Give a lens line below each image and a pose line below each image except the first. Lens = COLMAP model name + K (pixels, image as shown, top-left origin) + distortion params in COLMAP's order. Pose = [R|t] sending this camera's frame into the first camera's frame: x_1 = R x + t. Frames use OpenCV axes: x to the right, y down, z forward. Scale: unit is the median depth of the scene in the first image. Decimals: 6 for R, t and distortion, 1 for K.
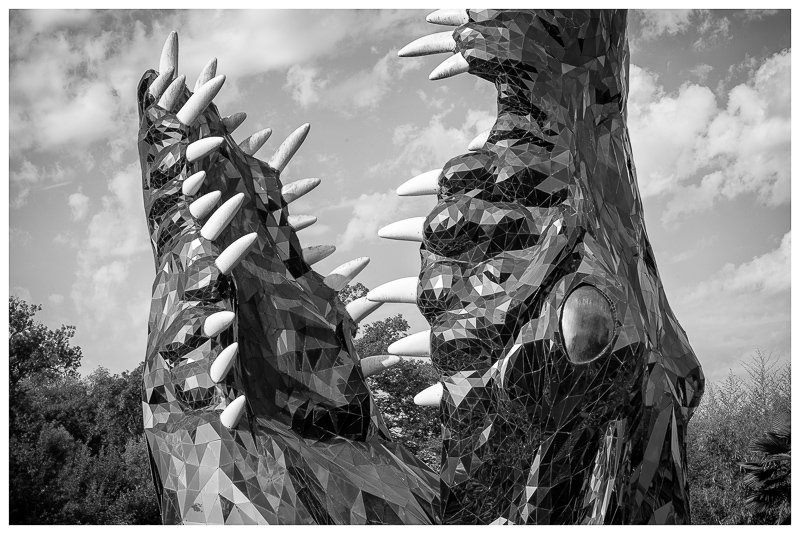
lens RADIAL K [[1165.3, 0, 400.0], [0, 1165.3, 267.0], [0, 0, 1]] dist [0.009251, 0.008748]
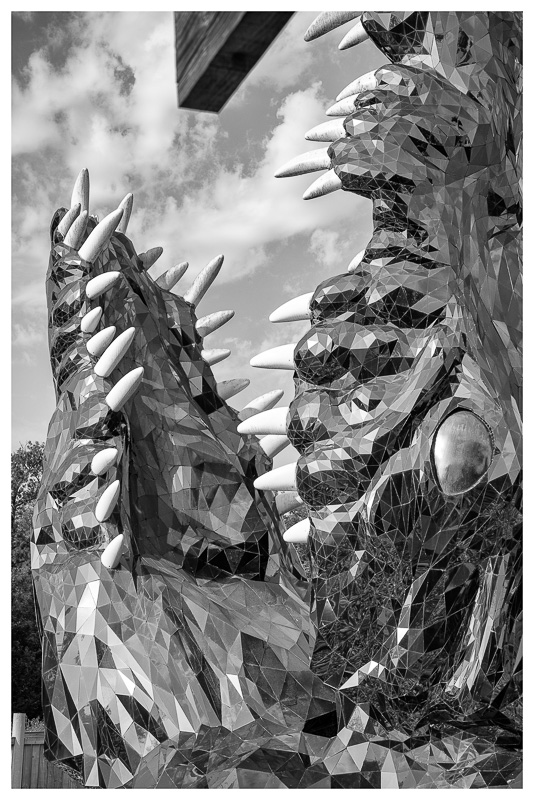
lens RADIAL K [[1165.3, 0, 267.0], [0, 1165.3, 400.0], [0, 0, 1]] dist [0.009251, 0.008748]
pose [[0.988723, -0.029932, -0.146732, 0.131622], [0.029109, 0.999546, -0.007754, 0.009366], [0.146897, 0.003395, 0.989146, 0.056343]]
